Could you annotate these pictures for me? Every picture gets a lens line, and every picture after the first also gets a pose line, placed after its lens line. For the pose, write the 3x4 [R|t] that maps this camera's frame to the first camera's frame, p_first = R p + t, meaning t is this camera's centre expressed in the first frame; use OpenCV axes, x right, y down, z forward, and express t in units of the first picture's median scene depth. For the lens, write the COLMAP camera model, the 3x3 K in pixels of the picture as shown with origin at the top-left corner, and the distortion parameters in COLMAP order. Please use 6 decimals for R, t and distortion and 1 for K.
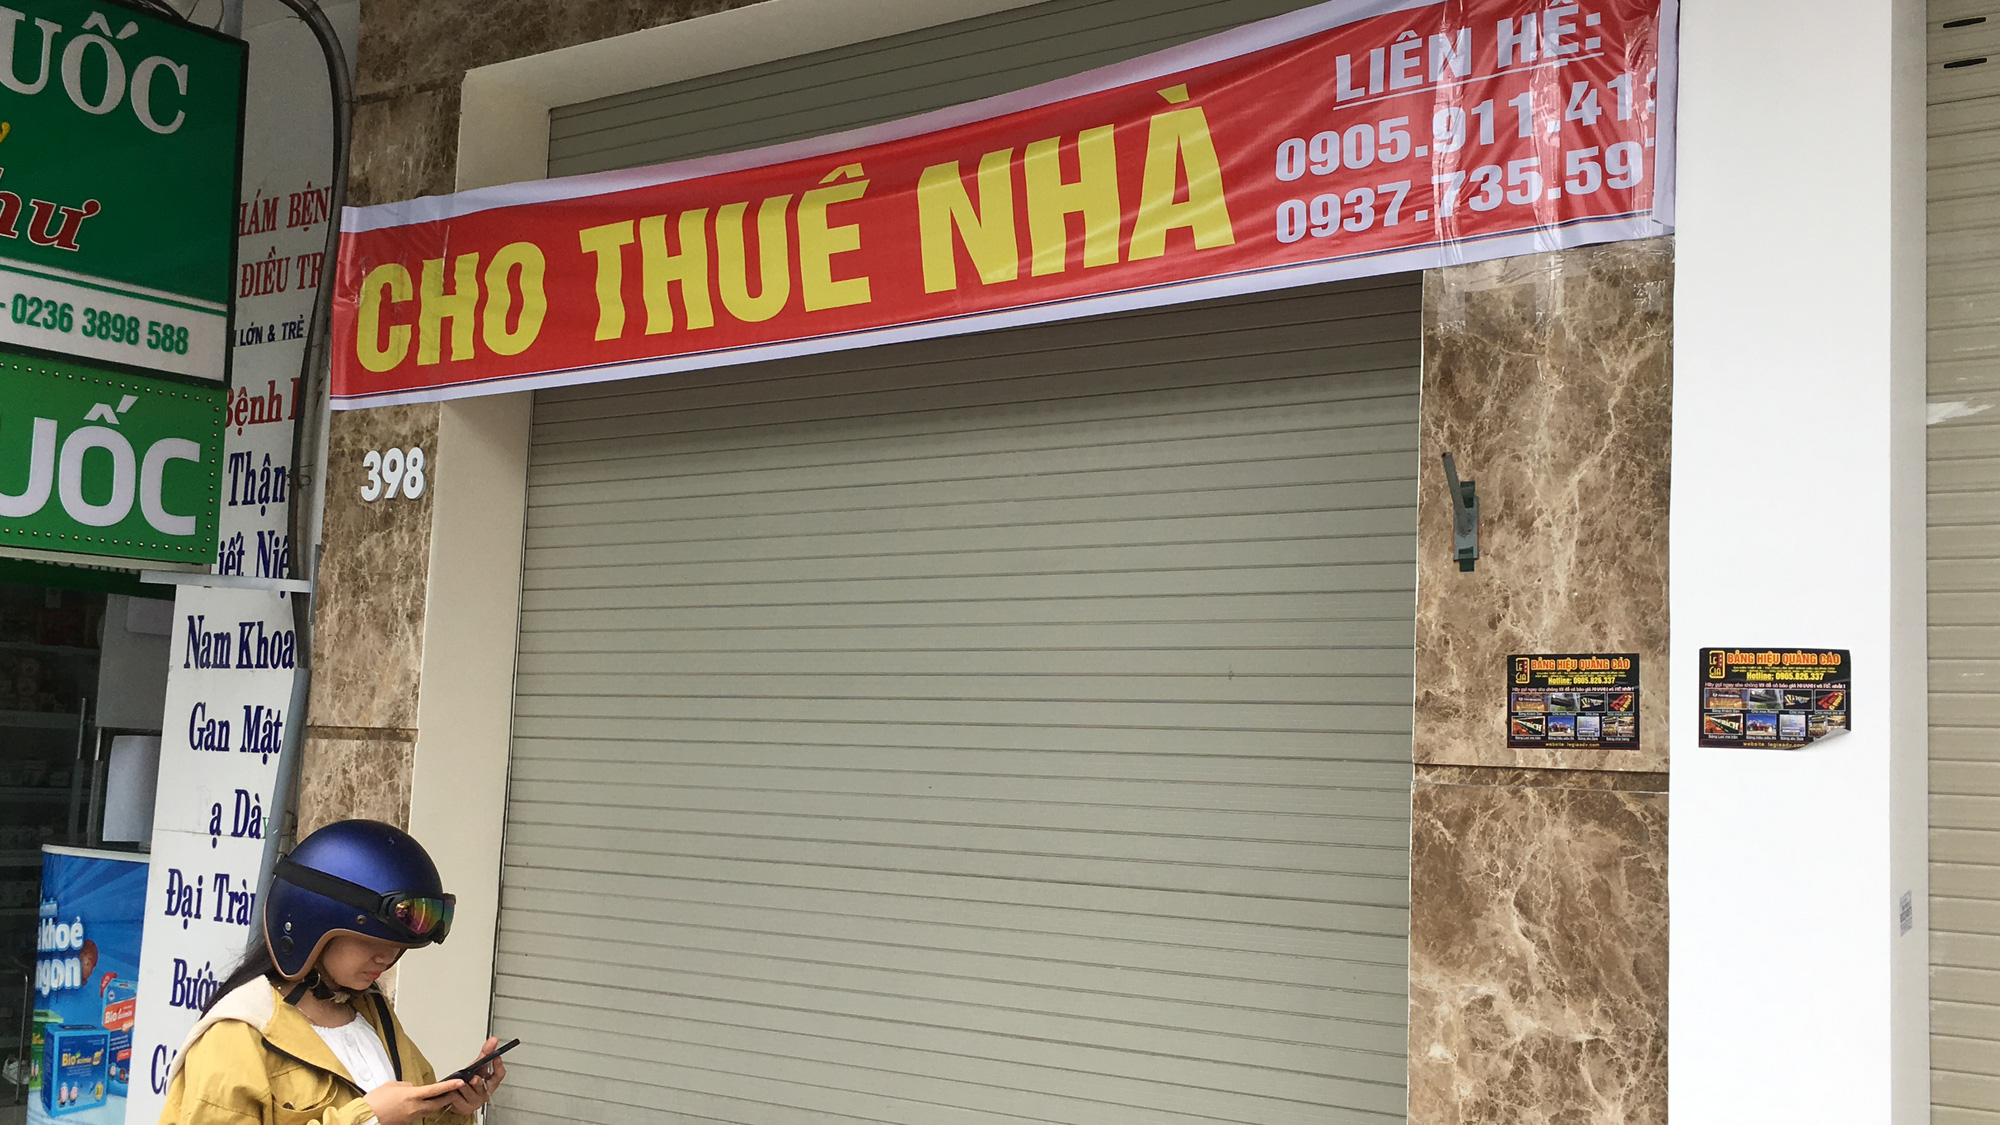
lens RADIAL K [[2001.6, 0, 1000.0], [0, 2001.6, 562.5], [0, 0, 1]] dist [0.045720, -0.013865]
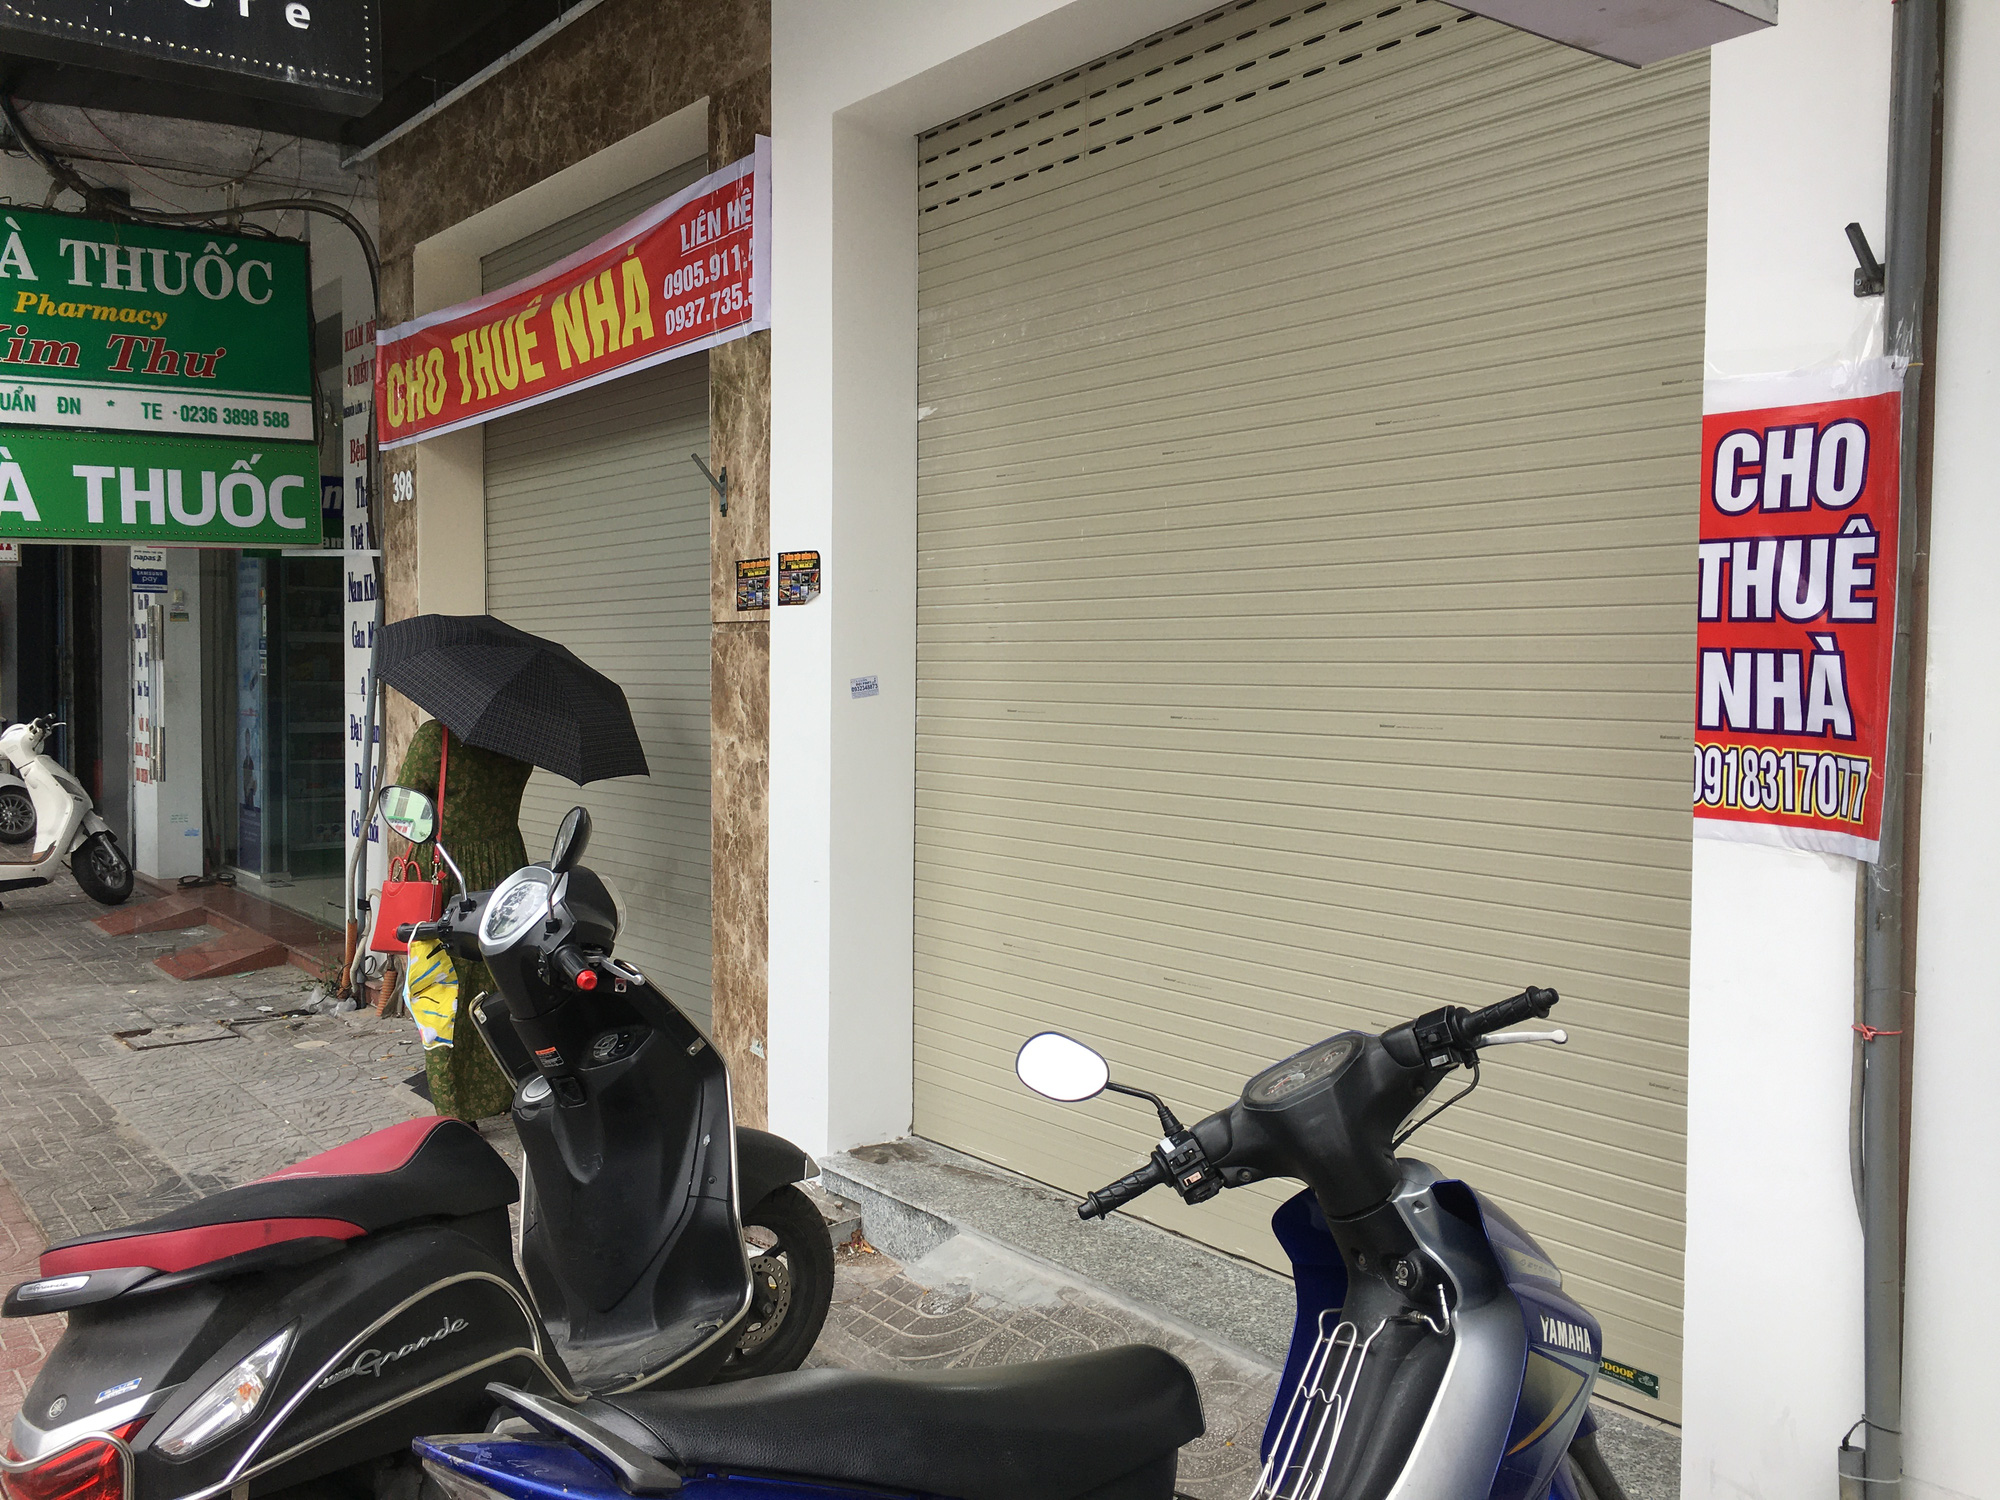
lens RADIAL K [[1698.4, 0, 1000.0], [0, 1698.4, 750.0], [0, 0, 1]] dist [0.003353, 0.001646]
pose [[0.957799, -0.021098, -0.286665, 0.830896], [0.063393, 0.988251, 0.139074, 0.013772], [0.280363, -0.151378, 0.947883, -0.397881]]
